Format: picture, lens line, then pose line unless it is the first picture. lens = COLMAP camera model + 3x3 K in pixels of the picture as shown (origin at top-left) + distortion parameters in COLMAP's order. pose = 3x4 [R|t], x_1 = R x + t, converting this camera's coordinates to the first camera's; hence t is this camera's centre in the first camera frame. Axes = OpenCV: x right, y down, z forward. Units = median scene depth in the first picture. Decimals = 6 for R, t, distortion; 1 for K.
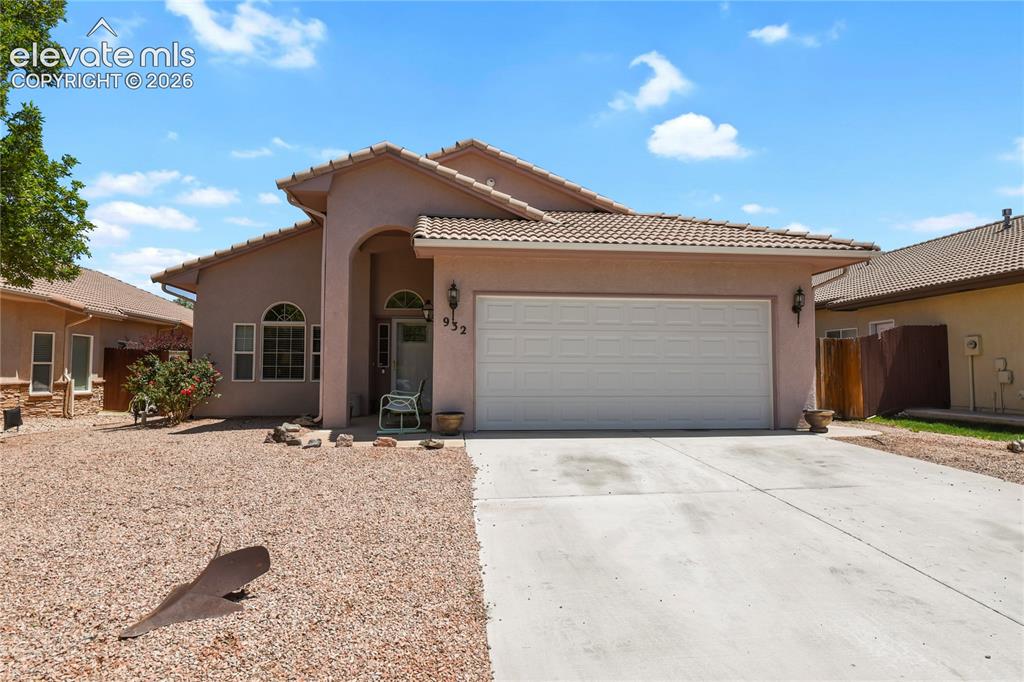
lens RADIAL K [[595.1, 0, 512.0], [0, 595.1, 341.0], [0, 0, 1]] dist [0.033047, 0.000556]
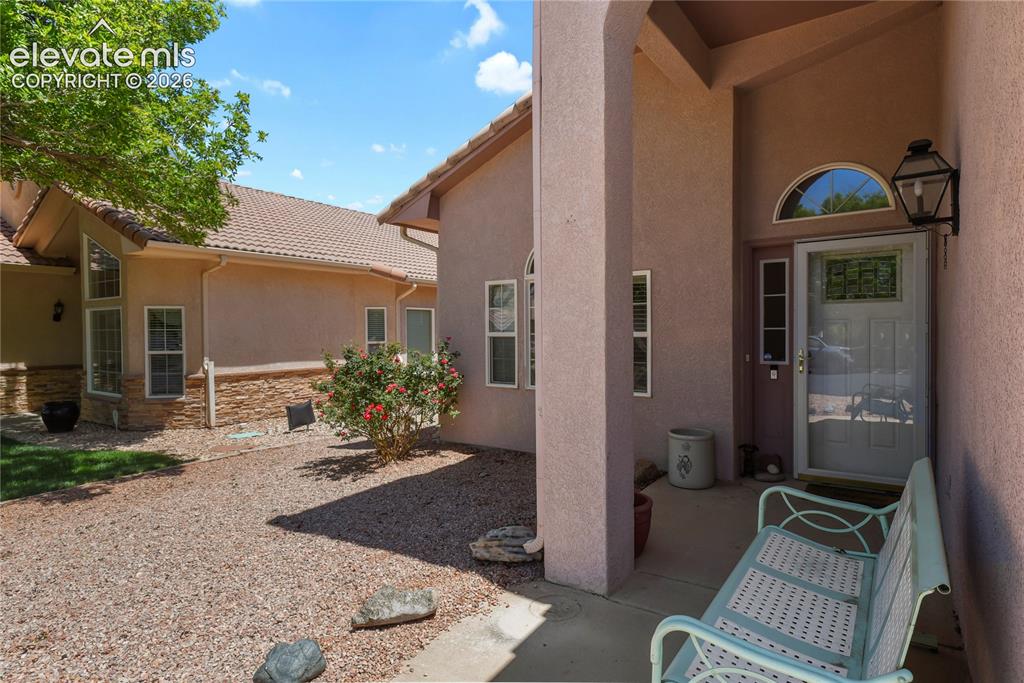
lens RADIAL K [[574.6, 0, 512.0], [0, 574.6, 341.5], [0, 0, 1]] dist [0.004691, 0.000650]
pose [[0.760102, 0.002153, -0.649800, -0.119469], [0.043387, 0.997595, 0.054057, -0.002417], [0.648354, -0.069282, 0.758180, 0.736399]]
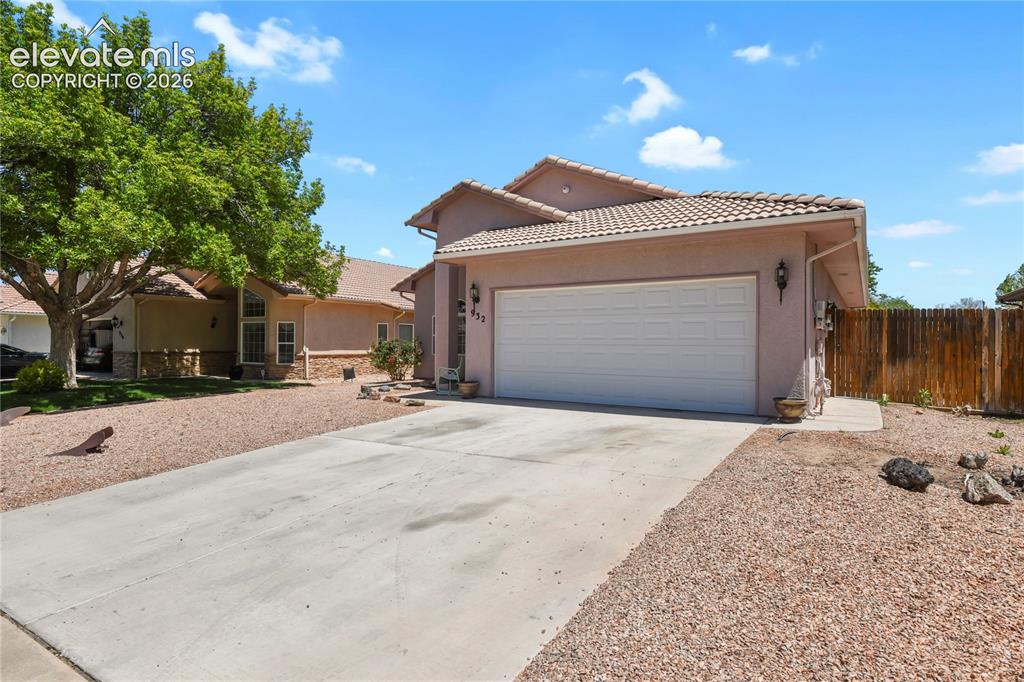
lens RADIAL K [[521.0, 0, 512.0], [0, 521.0, 341.0], [0, 0, 1]] dist [0.000397, 0.000033]
pose [[0.790572, -0.001103, -0.612368, 0.580249], [0.026548, 0.999120, 0.032474, -0.004288], [0.611794, -0.041930, 0.789905, 0.123446]]
